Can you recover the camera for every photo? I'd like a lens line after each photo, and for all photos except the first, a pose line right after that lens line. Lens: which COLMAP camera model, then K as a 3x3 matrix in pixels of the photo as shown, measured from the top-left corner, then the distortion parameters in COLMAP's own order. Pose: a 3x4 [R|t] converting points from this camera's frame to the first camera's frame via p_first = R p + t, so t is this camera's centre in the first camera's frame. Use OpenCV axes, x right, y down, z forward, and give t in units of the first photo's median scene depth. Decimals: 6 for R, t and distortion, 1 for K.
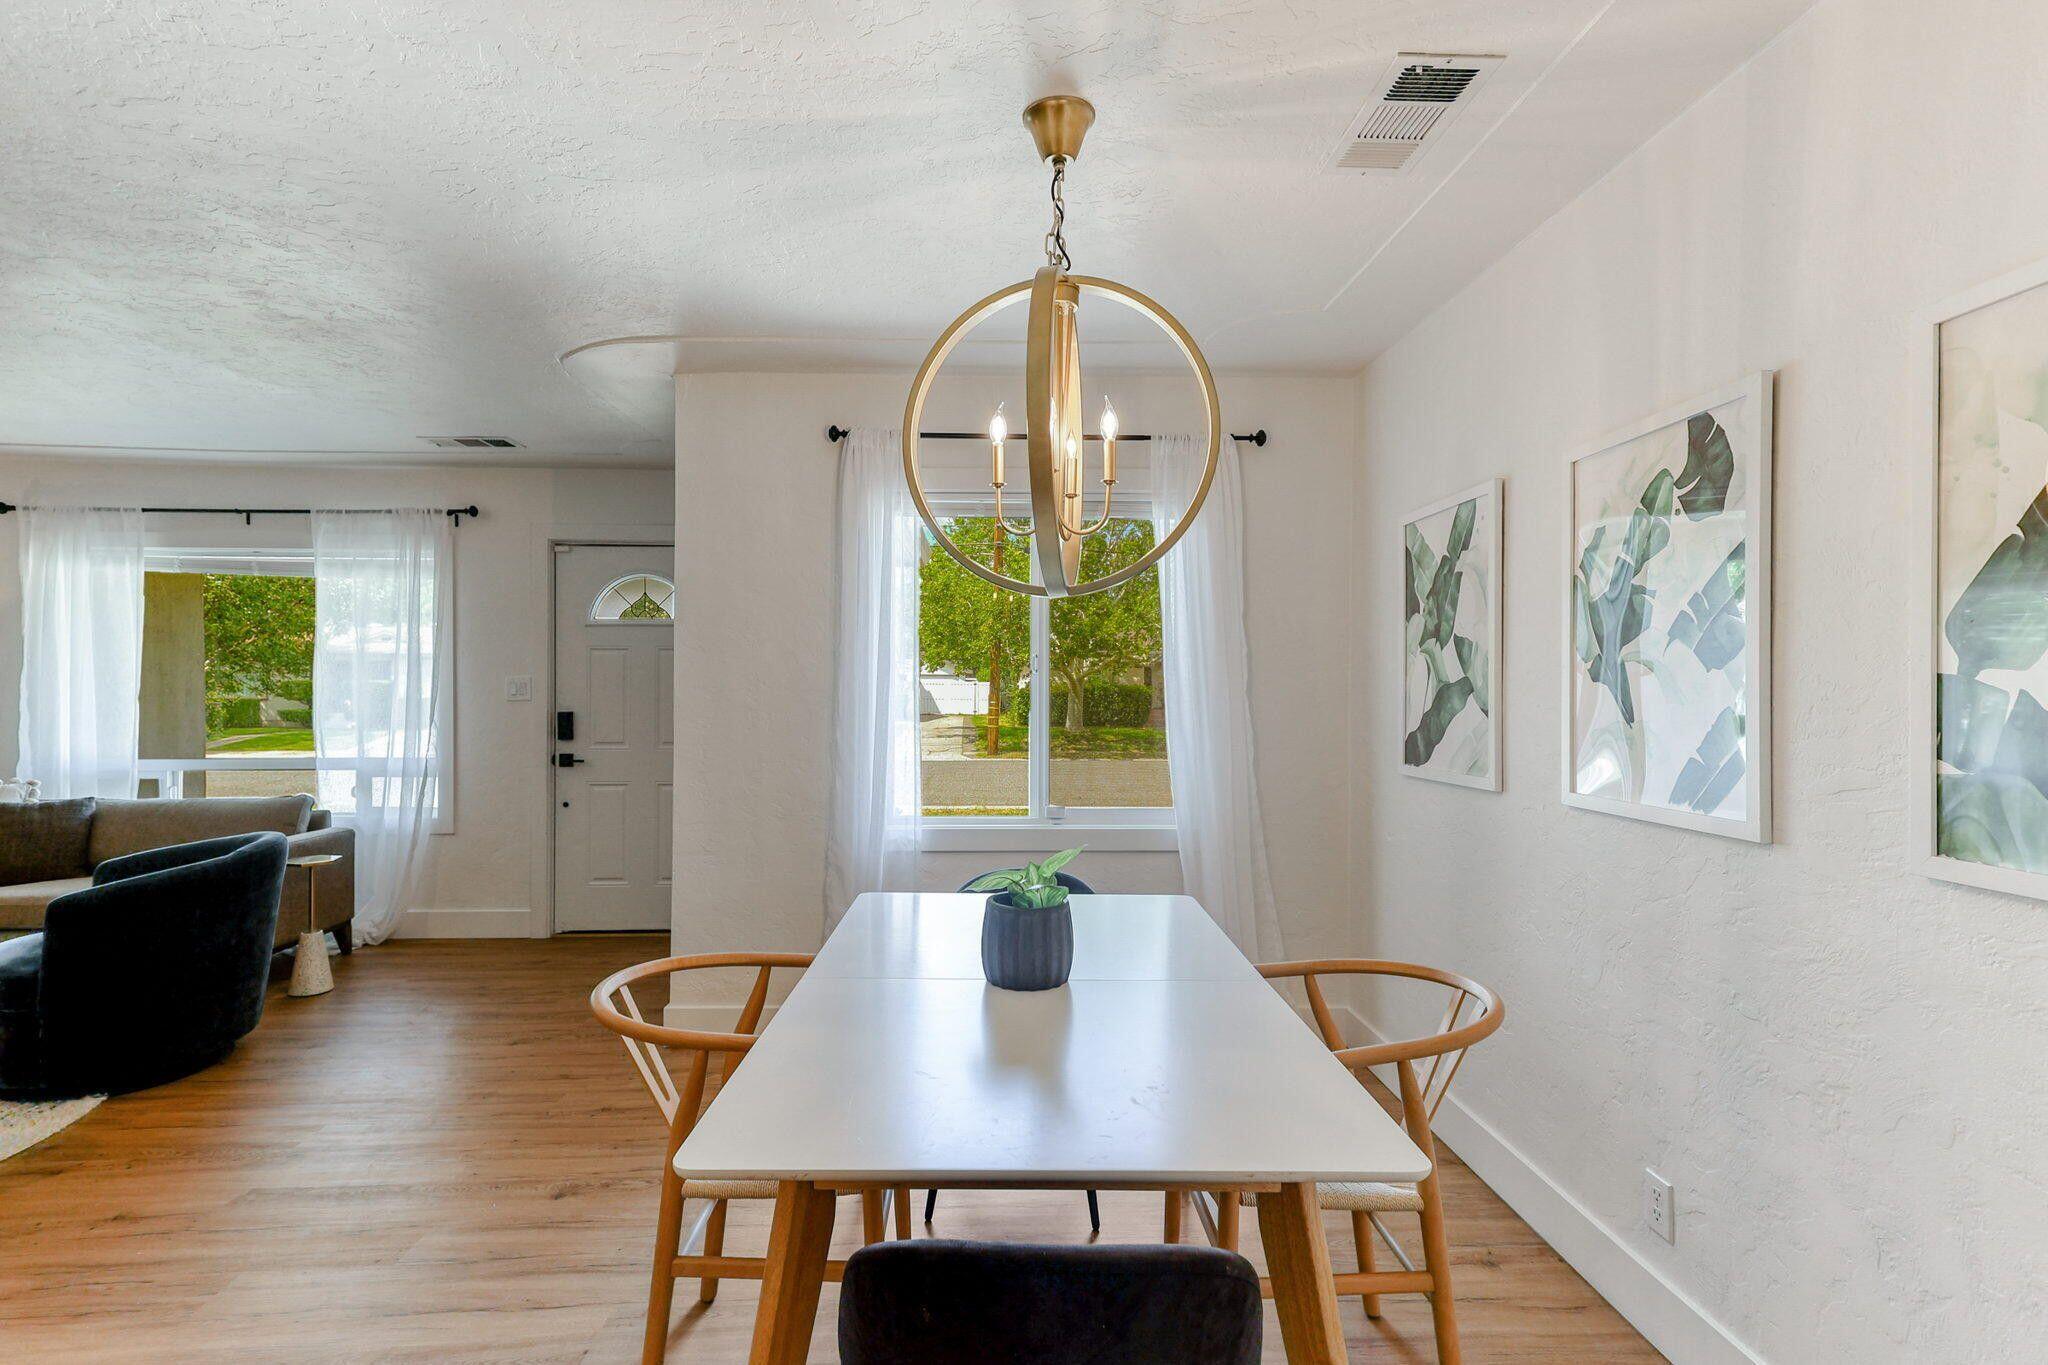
lens RADIAL K [[966.1, 0, 1013.3], [0, 966.1, 682.0], [0, 0, 1]] dist [0.025457, -0.000059]
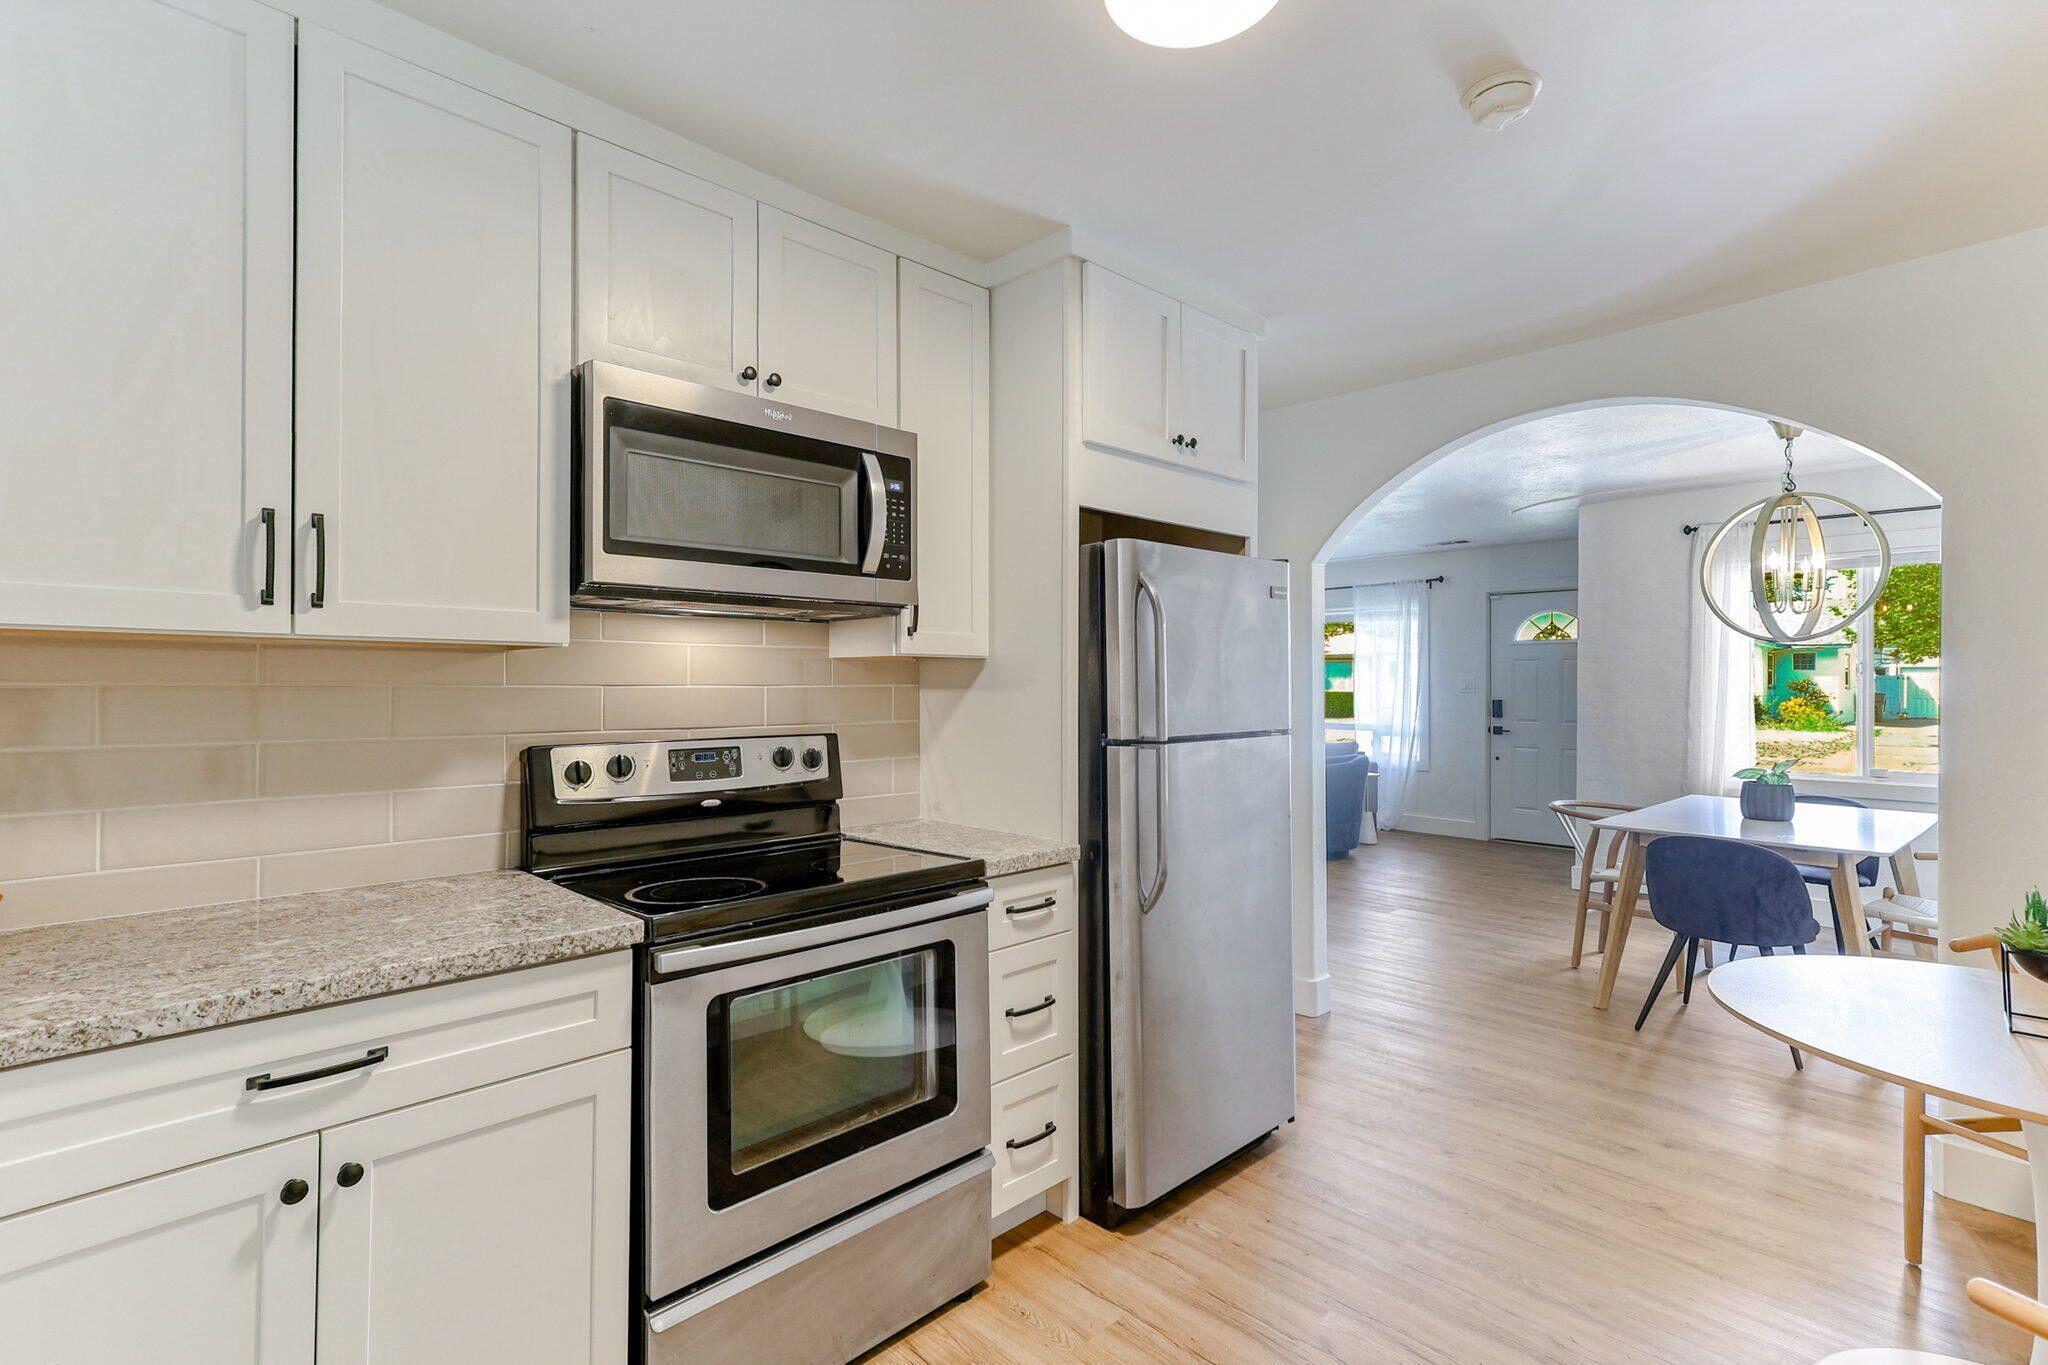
lens RADIAL K [[966.1, 0, 1013.3], [0, 966.1, 682.0], [0, 0, 1]] dist [0.025457, -0.000059]
pose [[0.664271, 0.001840, -0.747490, 0.202157], [0.000772, 0.999995, 0.003148, -0.003796], [0.747492, -0.002668, 0.664266, -0.653017]]
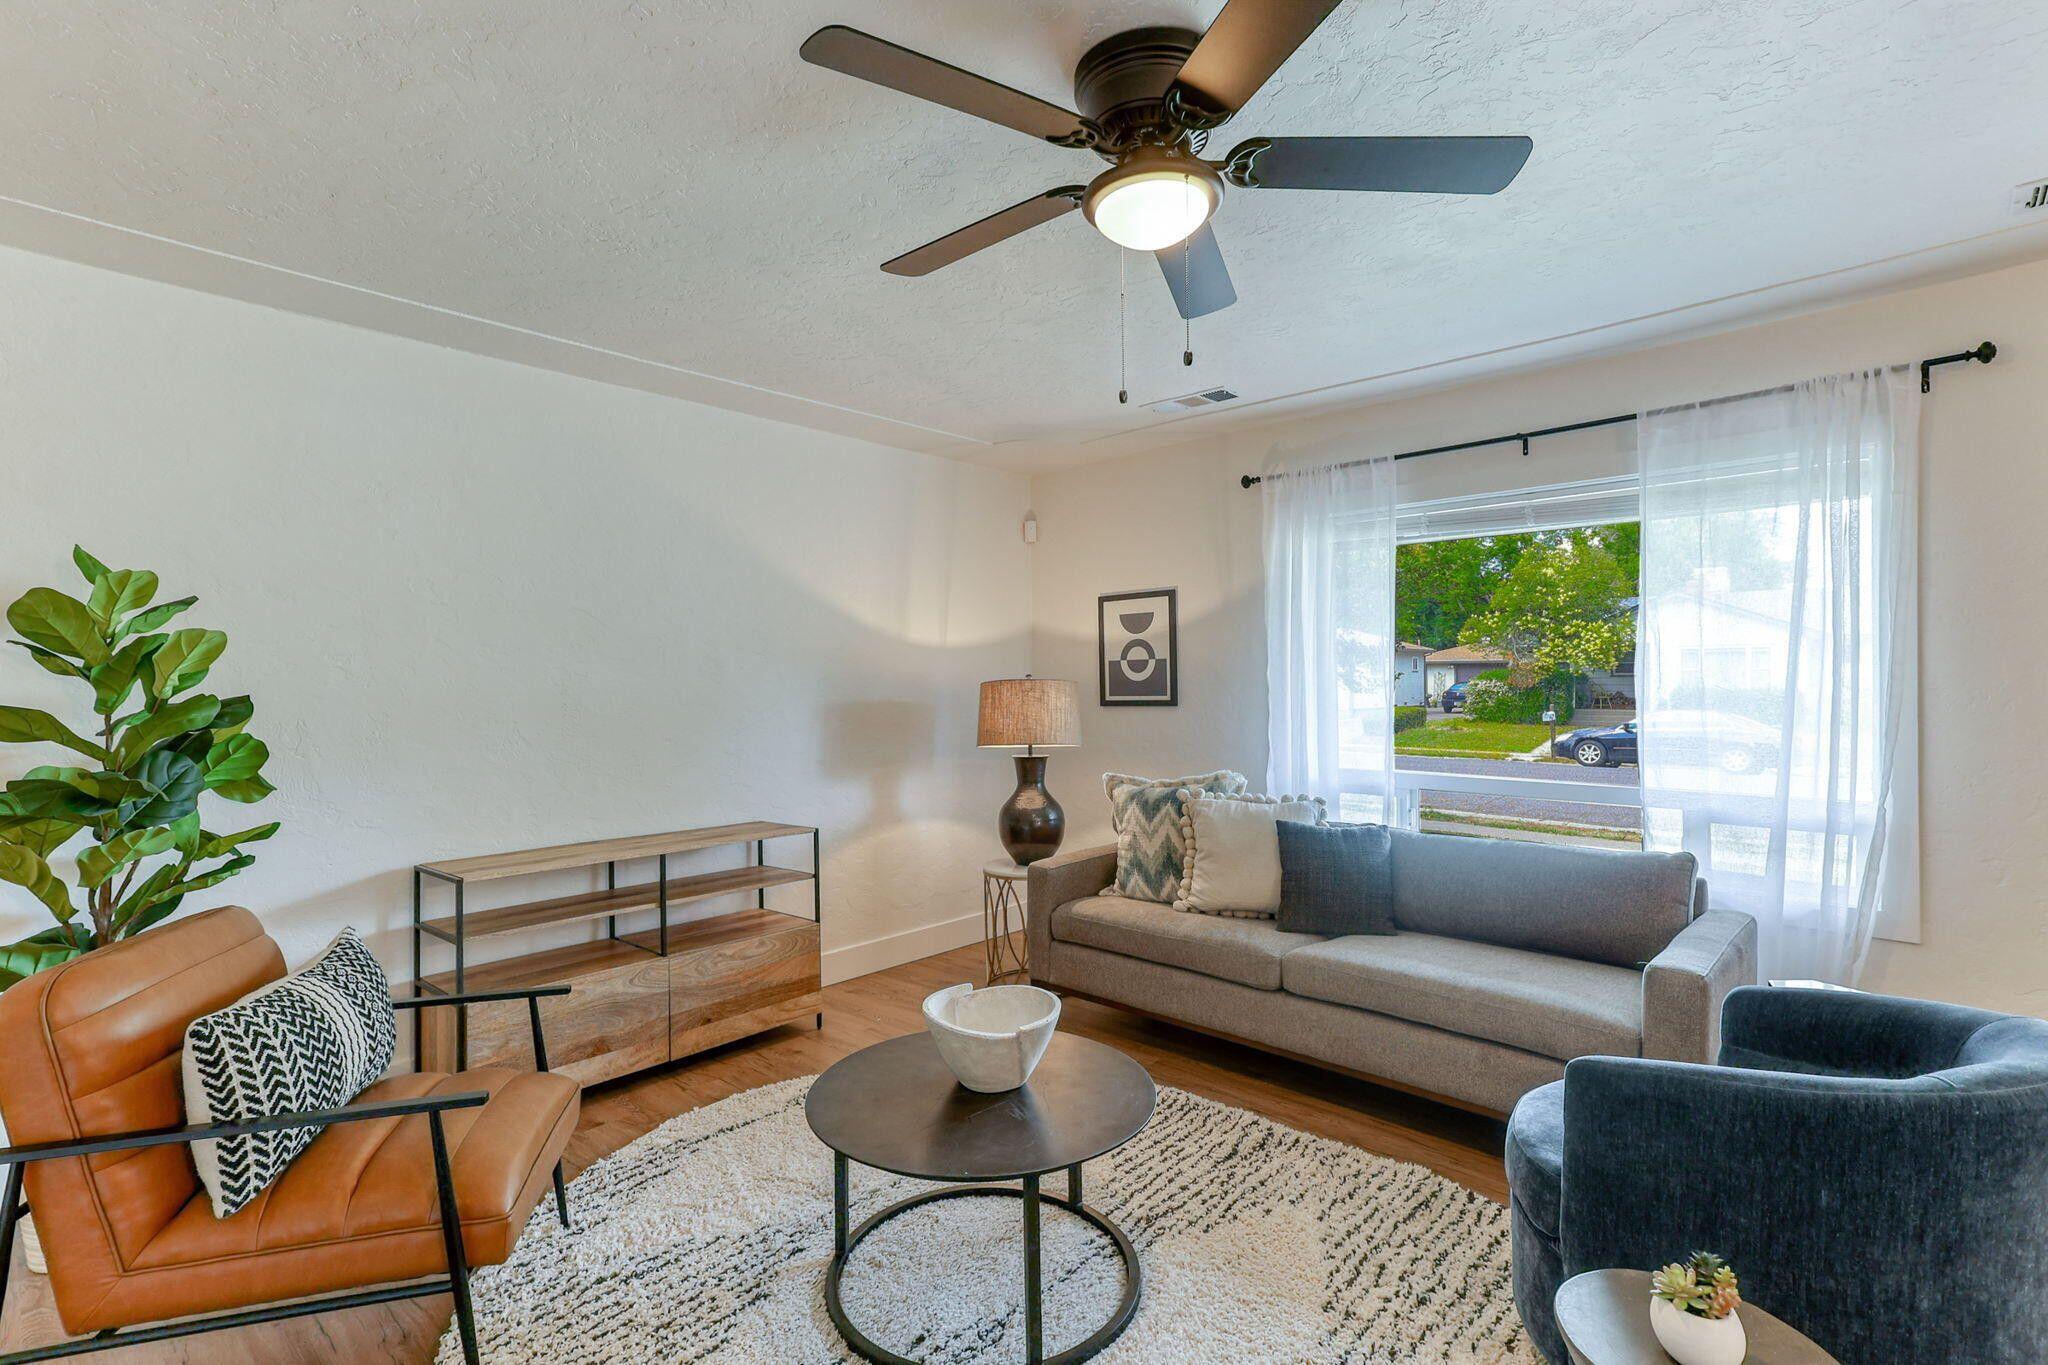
lens RADIAL K [[966.1, 0, 1013.3], [0, 966.1, 682.0], [0, 0, 1]] dist [0.025457, -0.000059]
pose [[0.704188, -0.003468, -0.710005, -0.545871], [0.008031, 0.999963, 0.003081, -0.000189], [0.709968, -0.007871, 0.704190, 0.235888]]
